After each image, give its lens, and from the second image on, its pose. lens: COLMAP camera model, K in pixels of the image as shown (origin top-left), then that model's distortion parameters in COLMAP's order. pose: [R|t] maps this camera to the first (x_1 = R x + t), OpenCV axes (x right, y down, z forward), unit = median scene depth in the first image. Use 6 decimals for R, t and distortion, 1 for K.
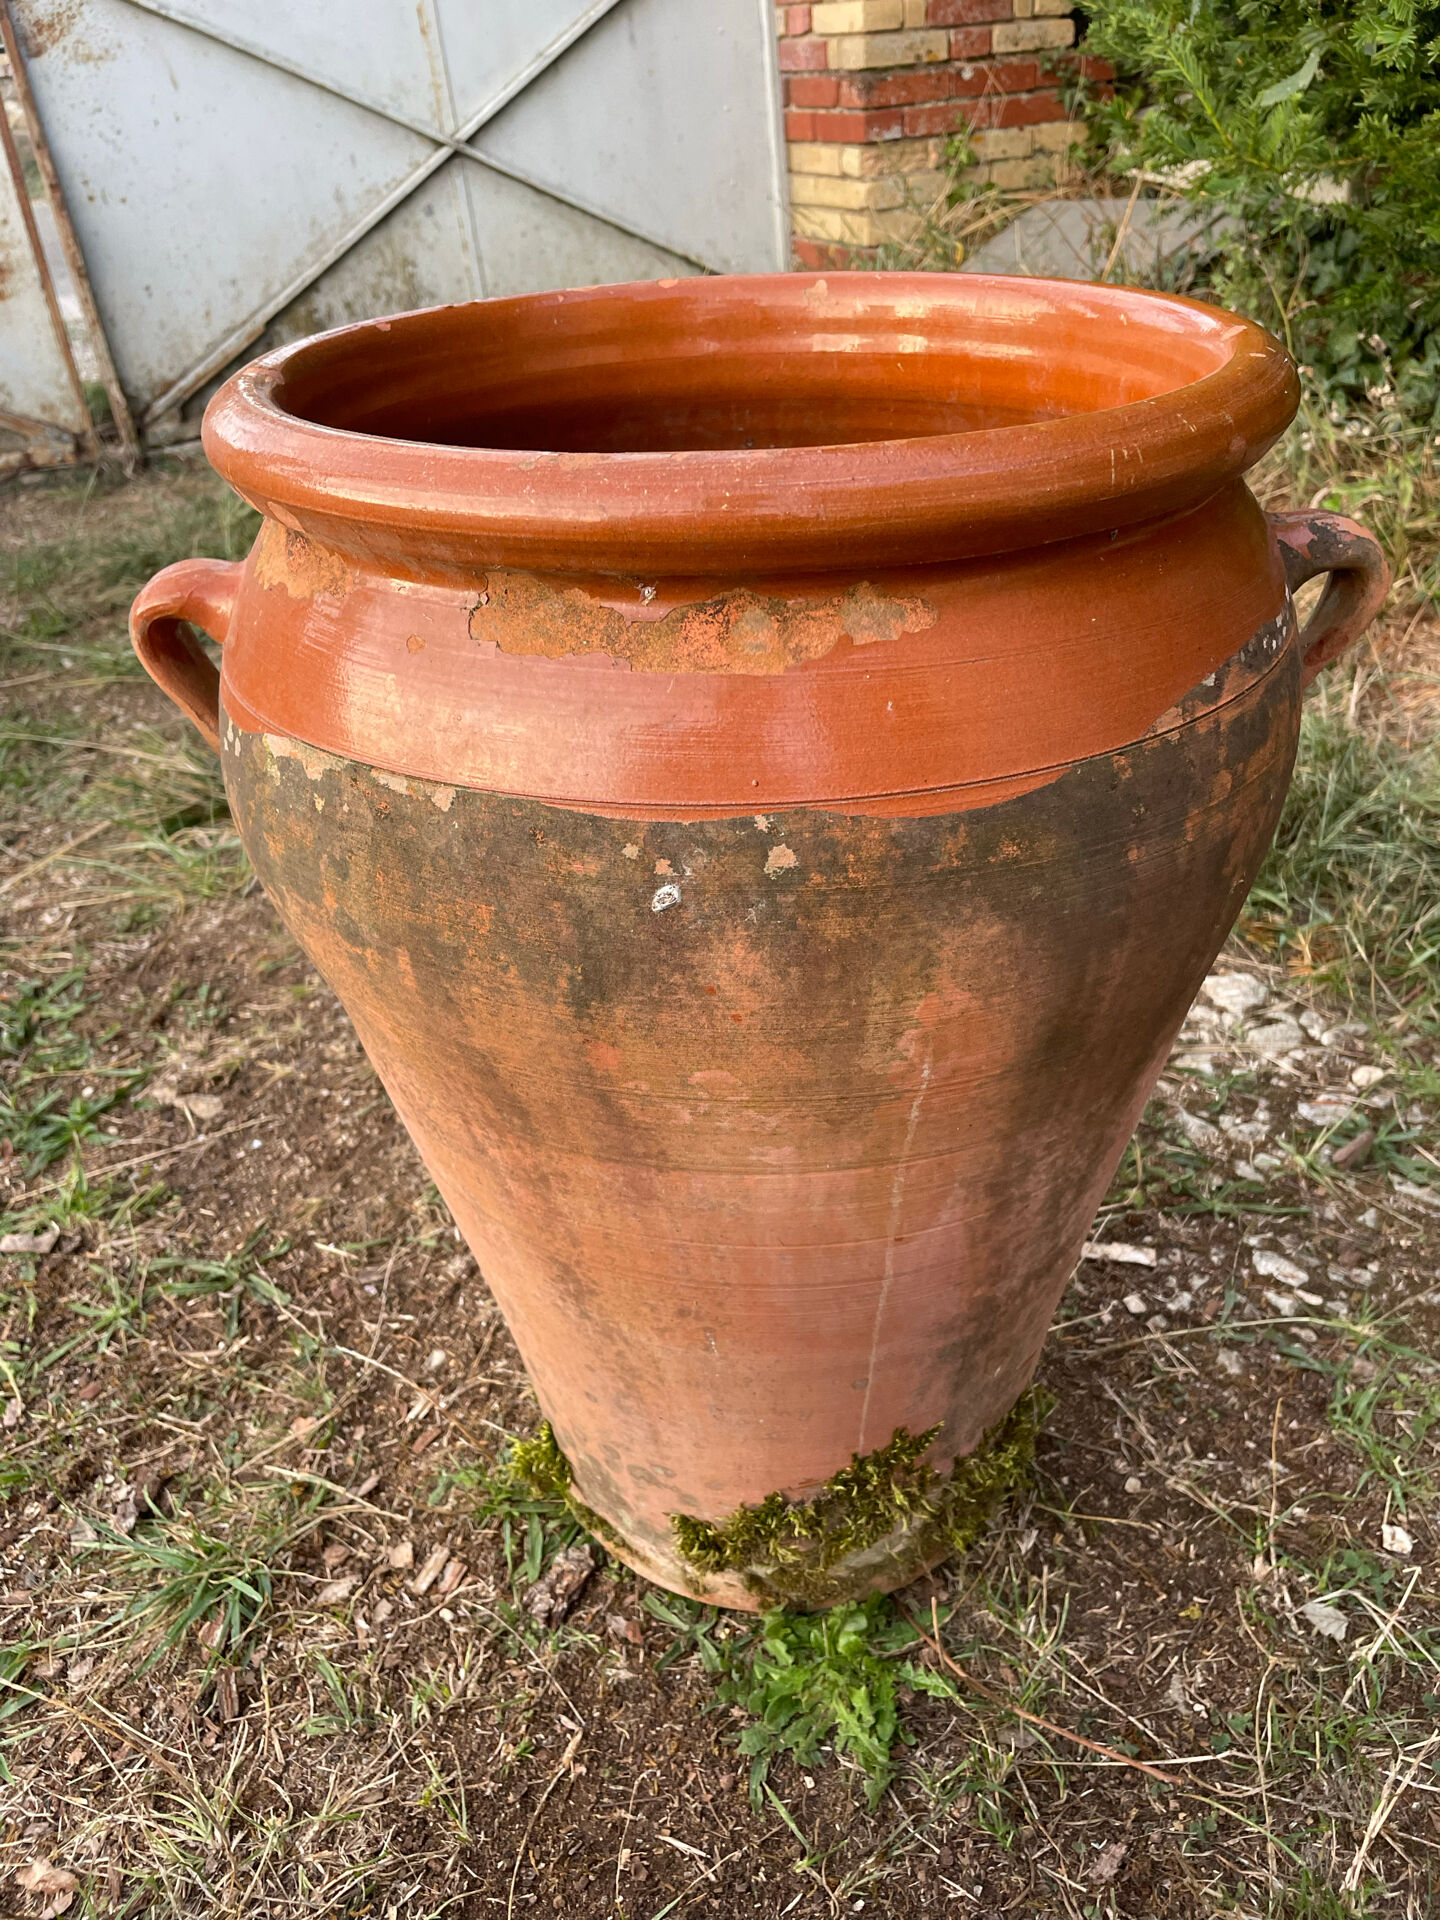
lens RADIAL K [[1453.4, 0, 742.4], [0, 1453.4, 943.3], [0, 0, 1]] dist [0.070084, -0.101620]
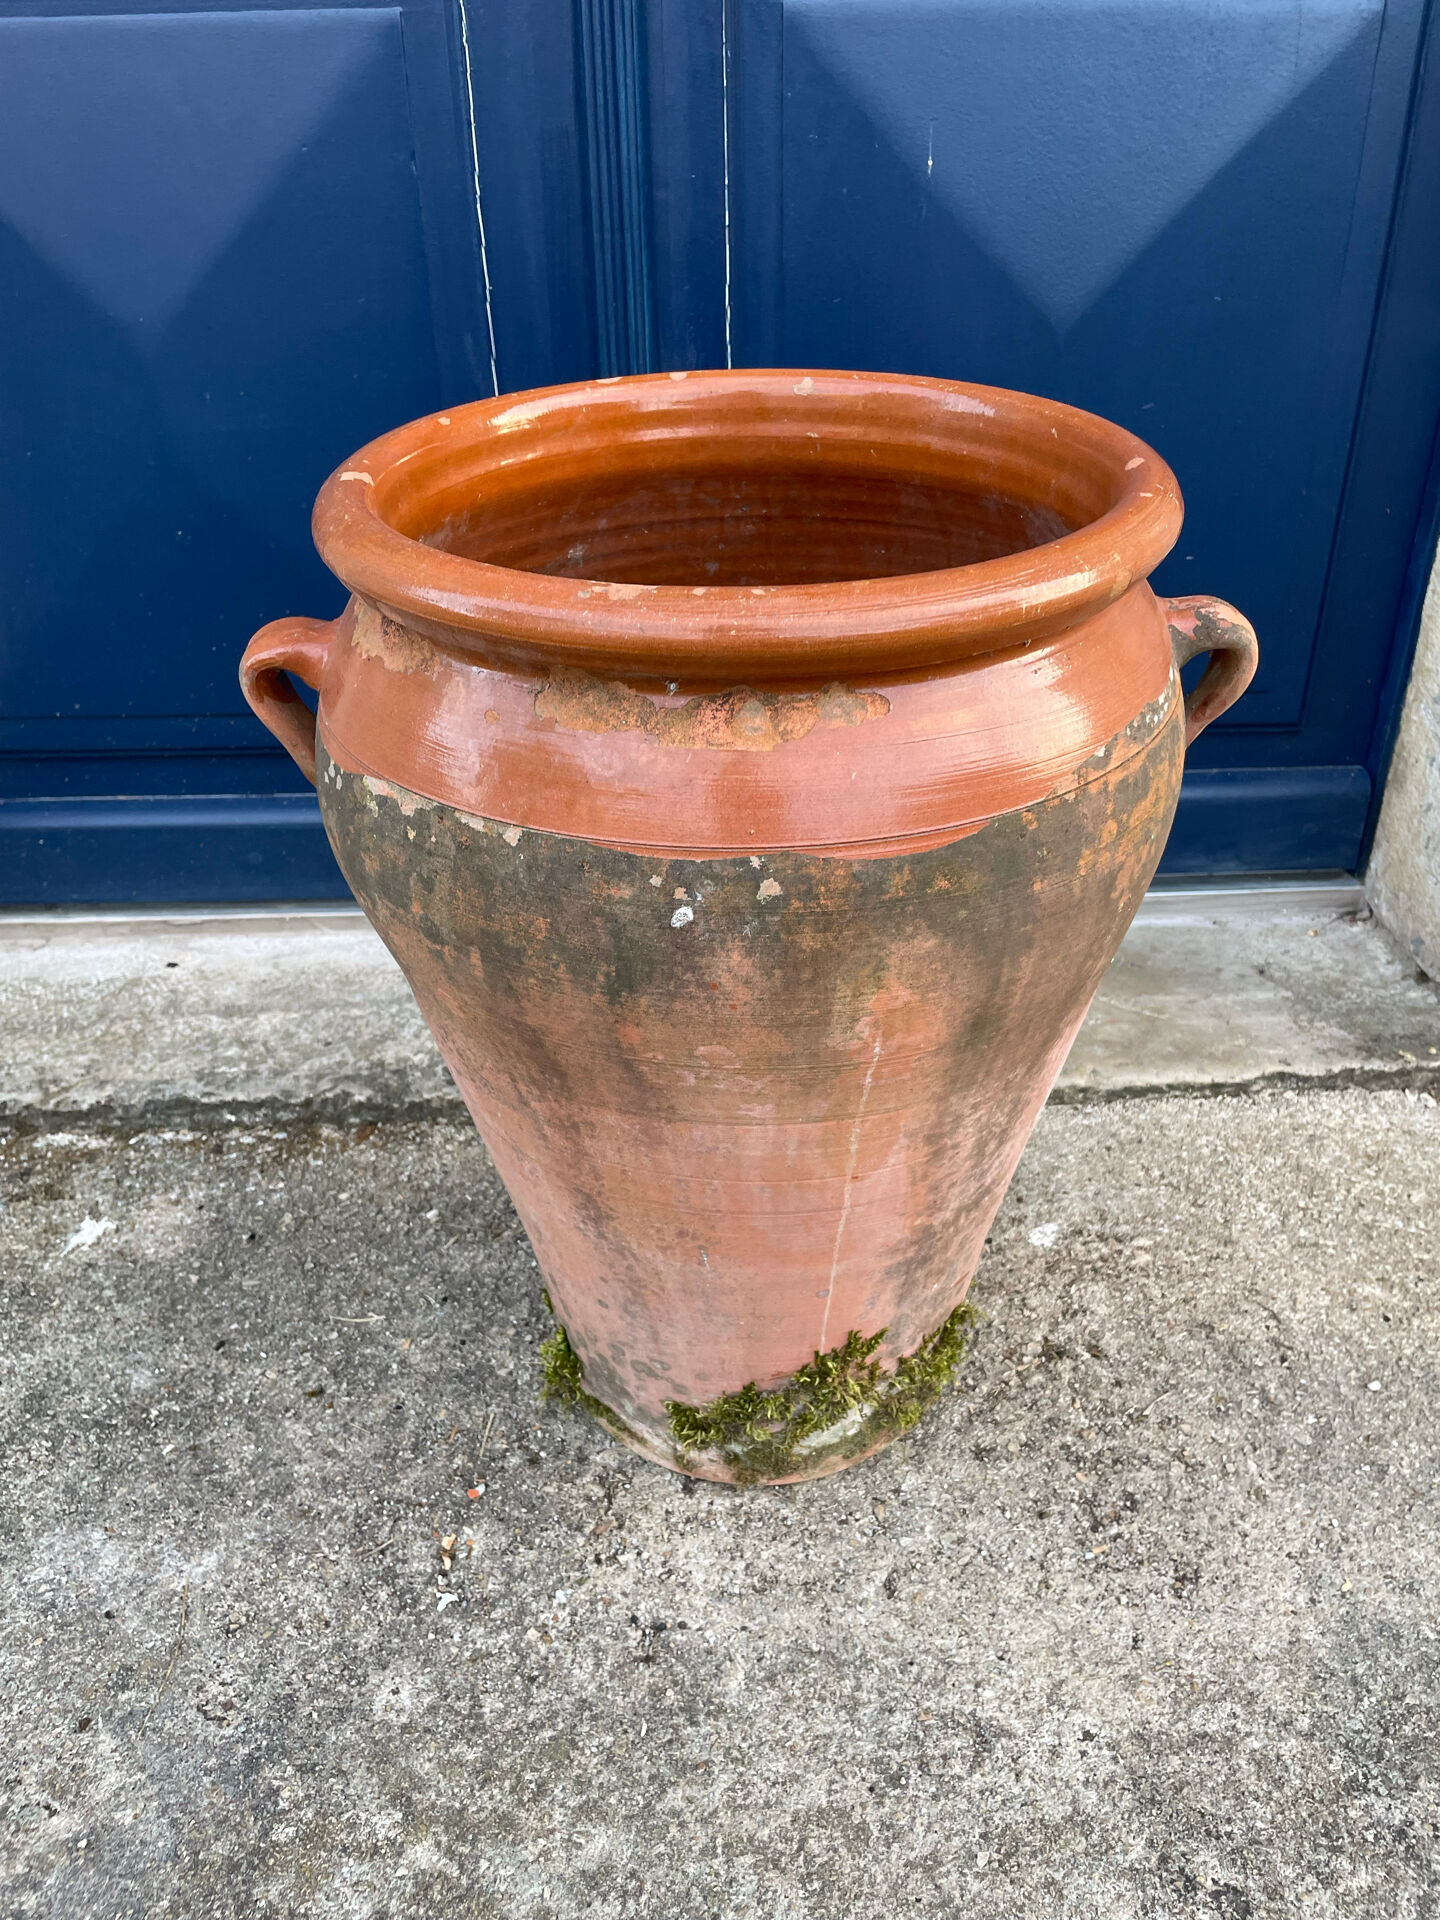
lens RADIAL K [[1438.5, 0, 745.1], [0, 1438.5, 941.4], [0, 0, 1]] dist [0.075008, -0.100908]
pose [[0.999686, 0.016390, 0.018928, -0.018088], [-0.016986, 0.999351, 0.031751, -0.047241], [-0.018395, -0.032062, 0.999317, -0.285968]]
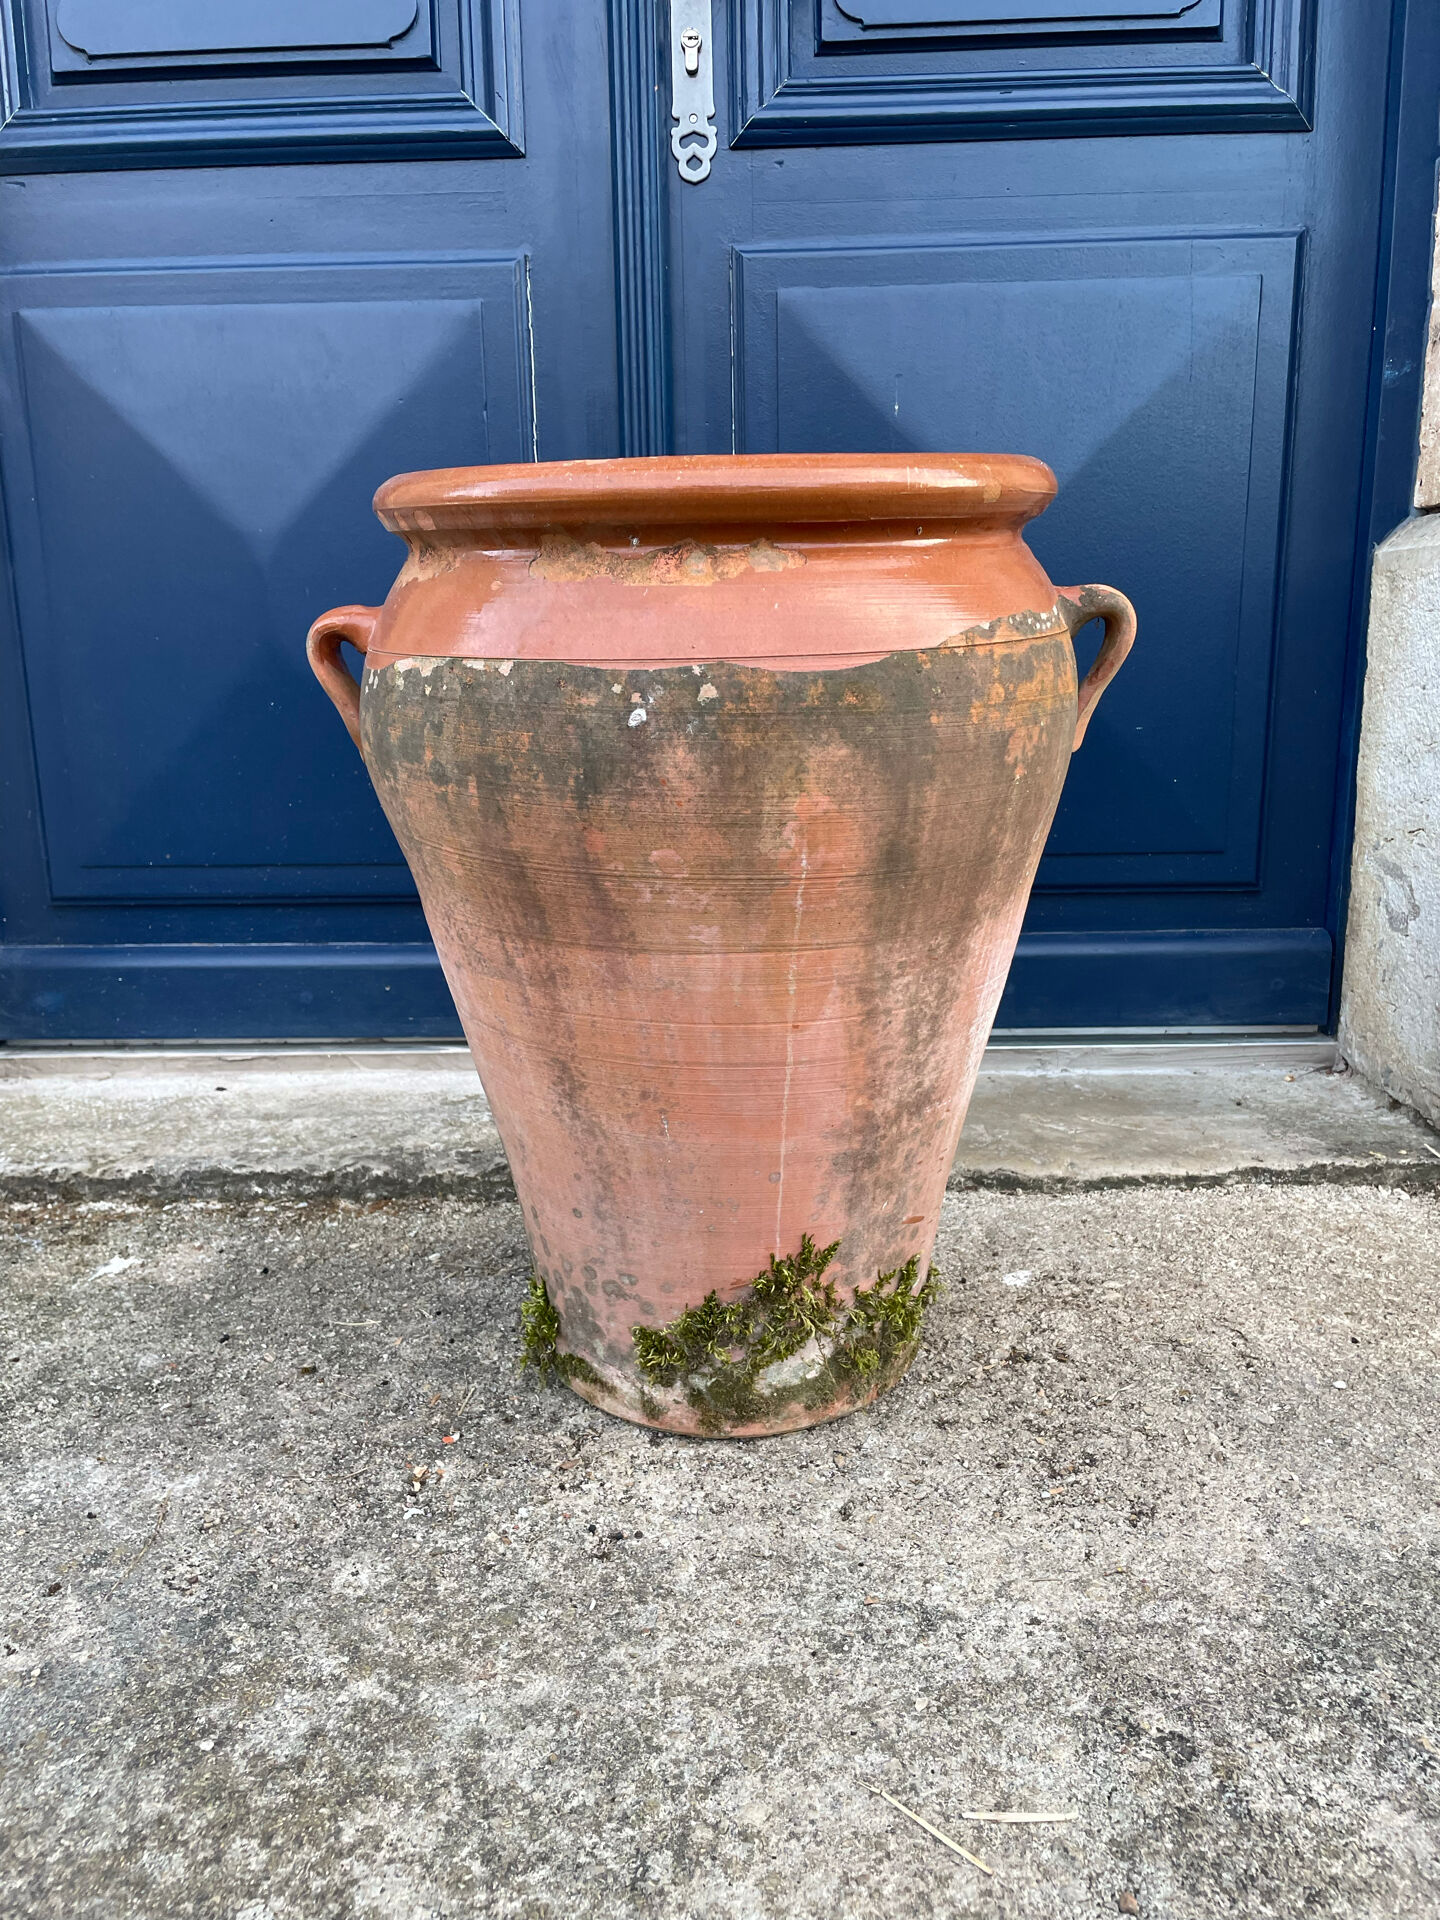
lens RADIAL K [[1434.4, 0, 715.4], [0, 1434.4, 961.0], [0, 0, 1]] dist [0.081311, -0.108634]
pose [[0.998547, 0.027873, -0.046116, 0.107995], [-0.038451, 0.968142, -0.247432, 0.580564], [0.037750, 0.248845, 0.967807, -0.450499]]
